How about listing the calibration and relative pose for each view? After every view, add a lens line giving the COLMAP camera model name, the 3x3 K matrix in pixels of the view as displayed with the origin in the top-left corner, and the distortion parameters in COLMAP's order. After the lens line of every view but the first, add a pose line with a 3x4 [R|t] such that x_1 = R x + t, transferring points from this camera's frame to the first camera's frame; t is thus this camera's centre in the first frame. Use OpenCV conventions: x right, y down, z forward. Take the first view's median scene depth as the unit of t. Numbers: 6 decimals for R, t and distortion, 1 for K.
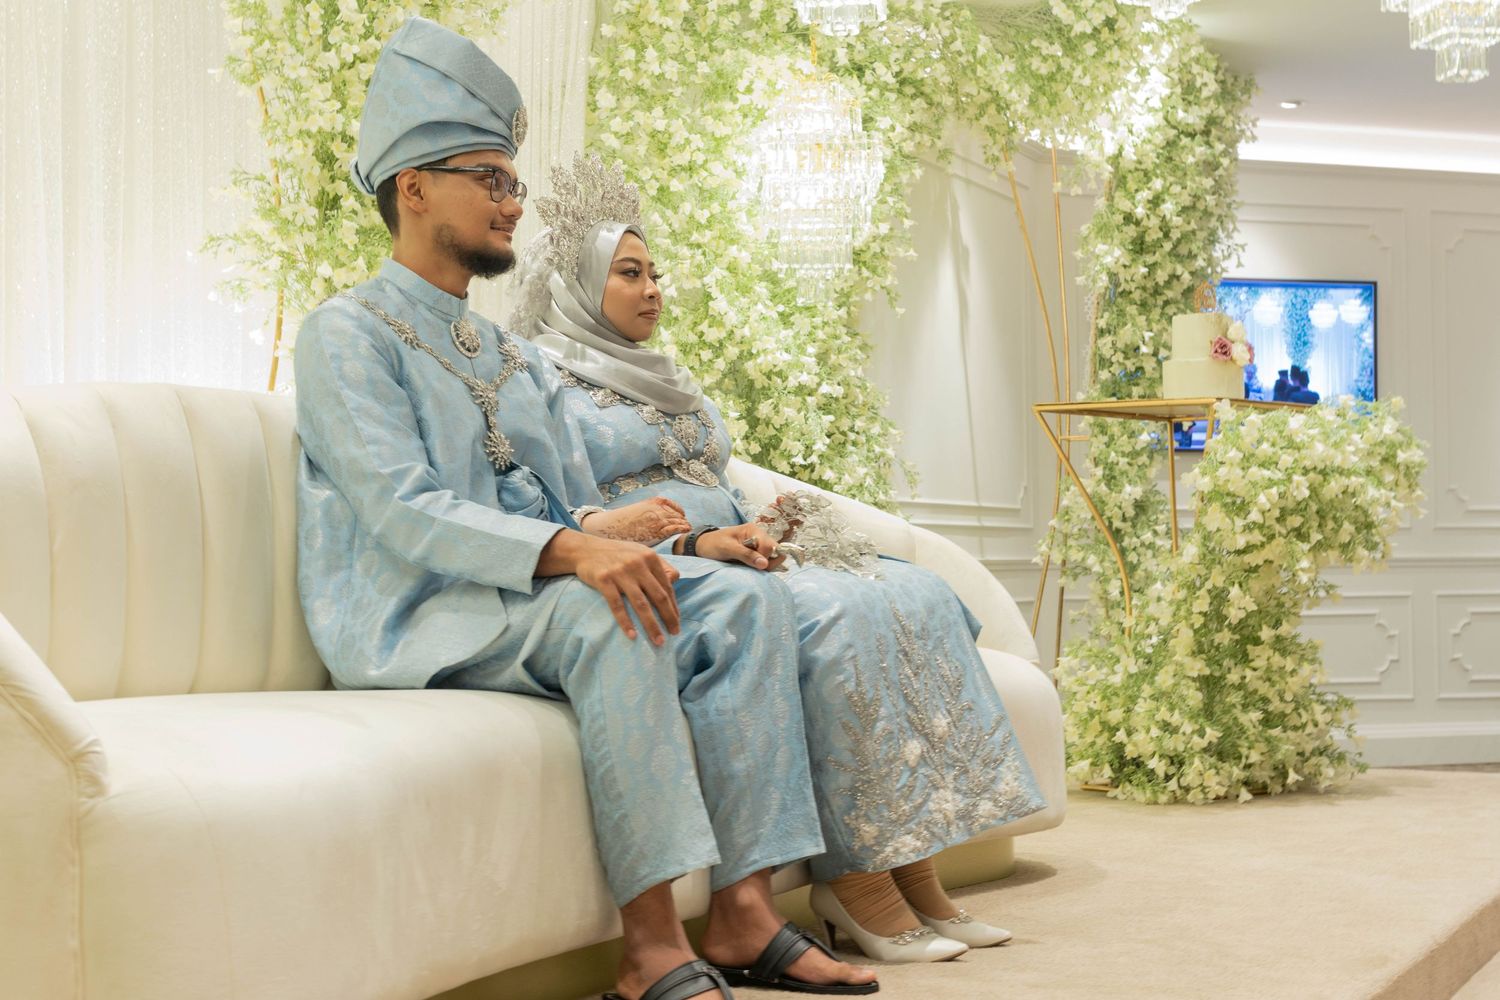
lens RADIAL K [[2236.7, 0, 744.0], [0, 2236.7, 500.0], [0, 0, 1]] dist [-0.017496, 0.000000]
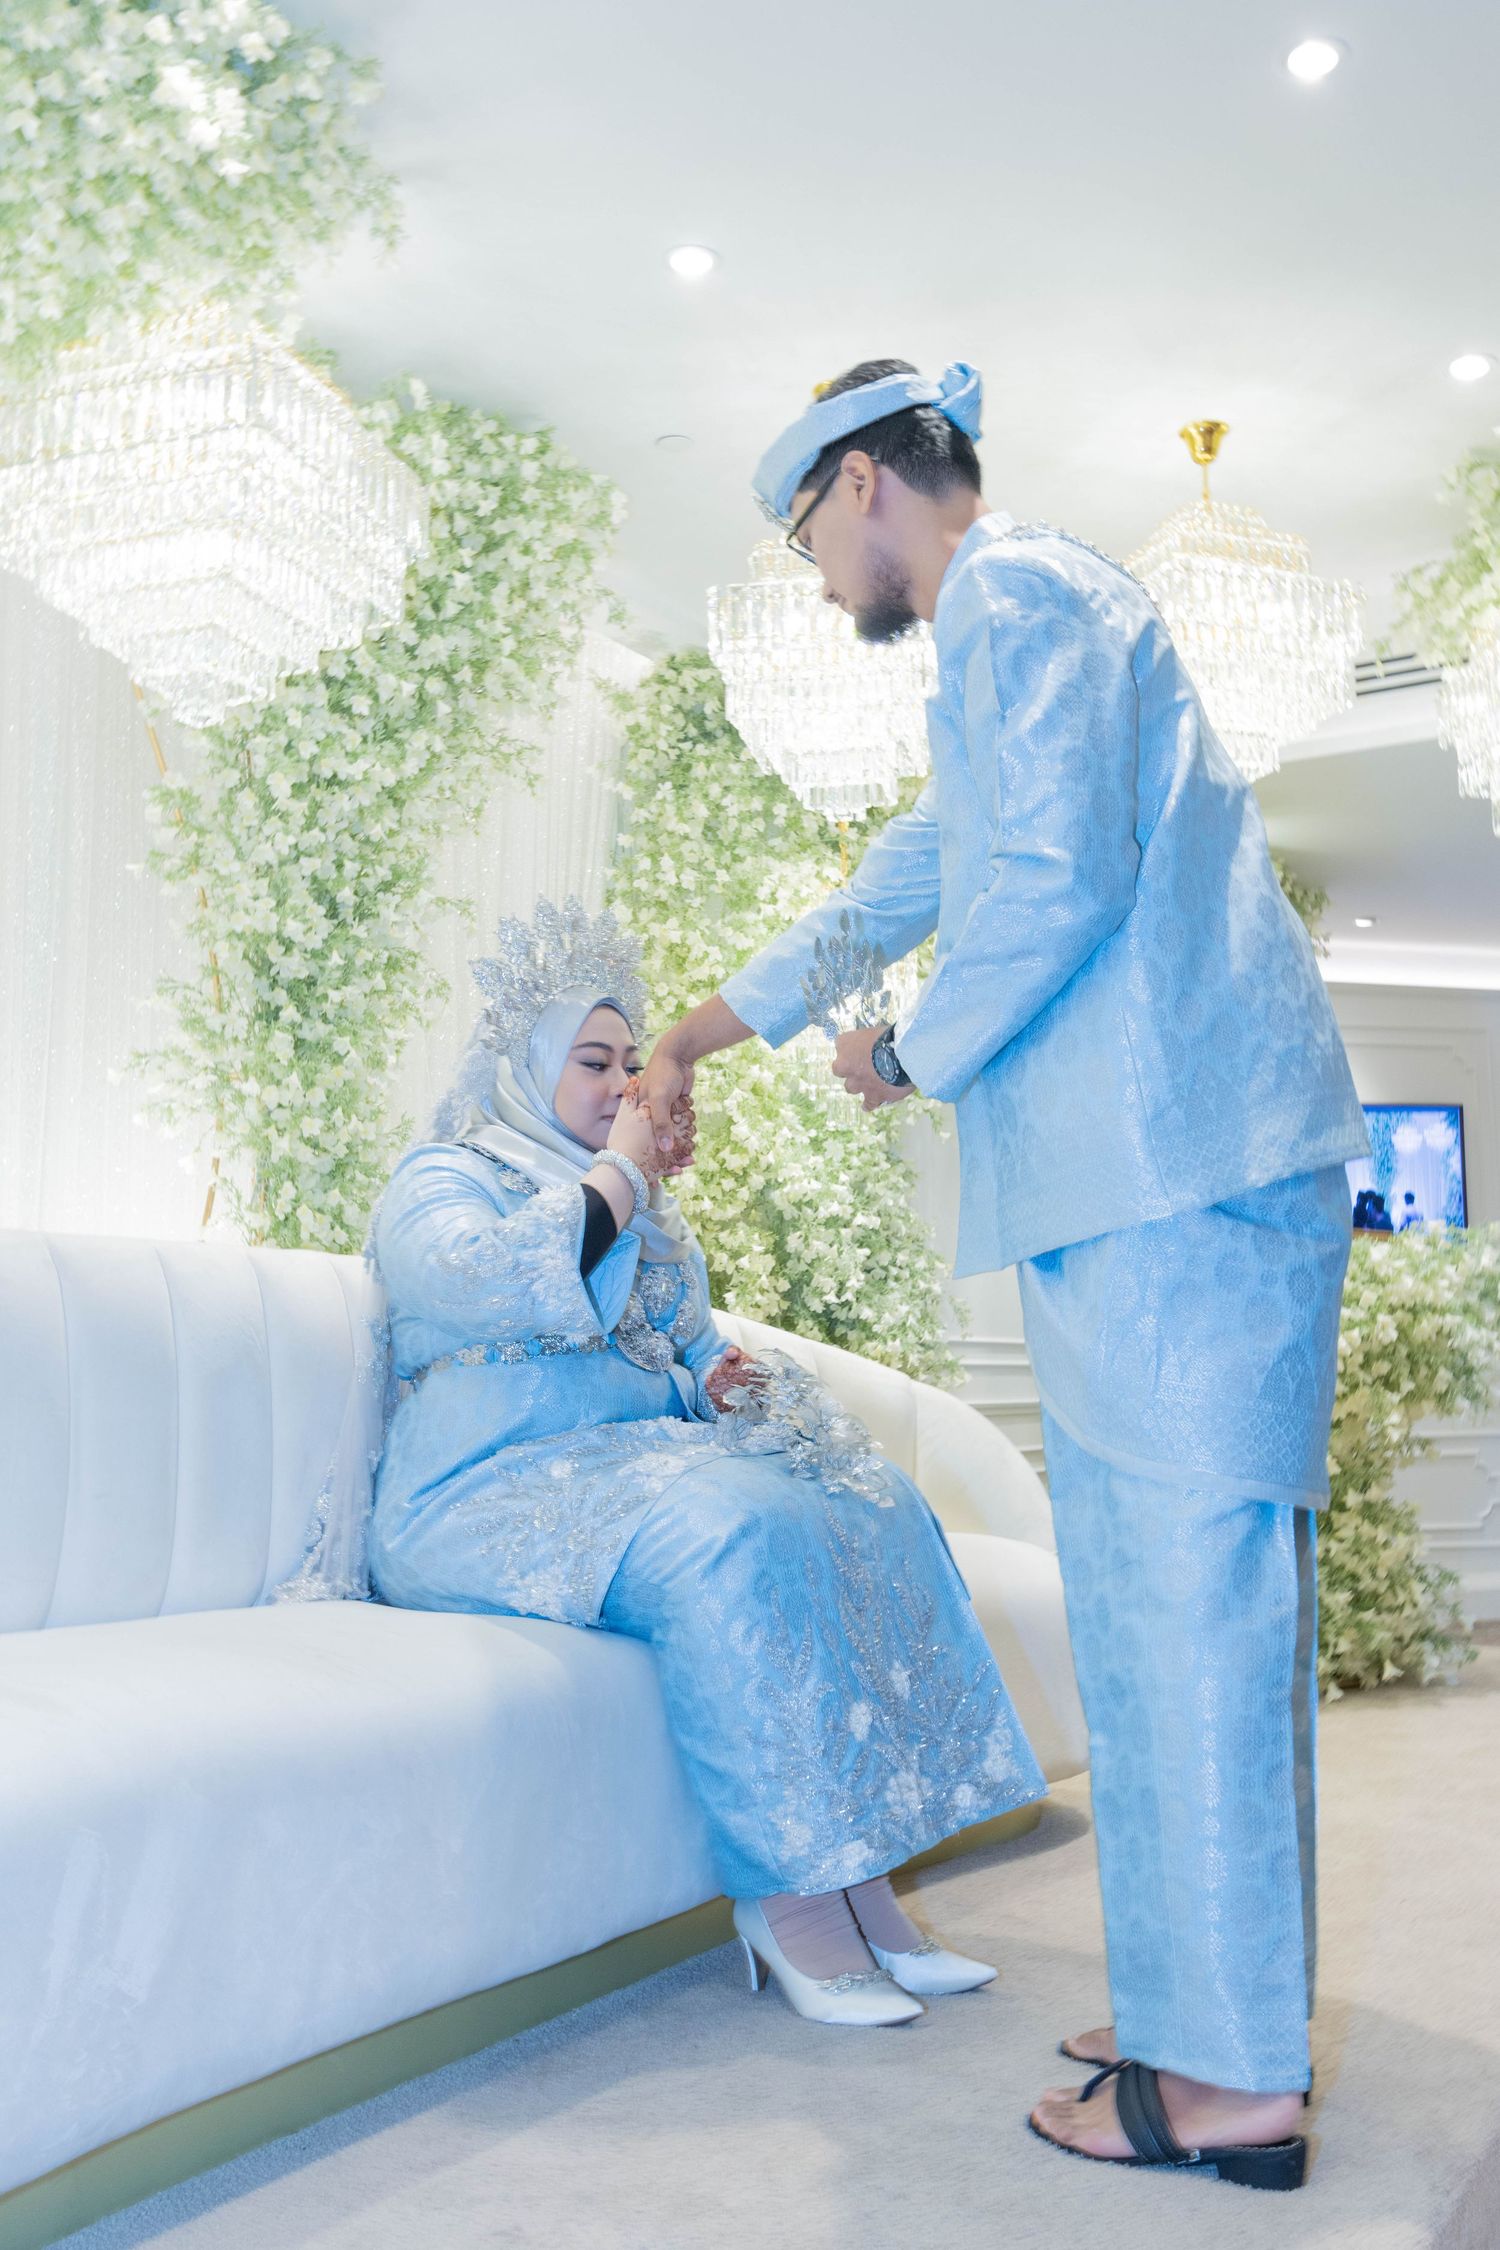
lens RADIAL K [[2097.7, 0, 767.2], [0, 2097.7, 1119.4], [0, 0, 1]] dist [0.006626, 0.000000]
pose [[0.999019, -0.010163, -0.043095, 0.042606], [0.005841, 0.995044, -0.099259, -0.006502], [0.043890, 0.098910, 0.994128, 0.163344]]
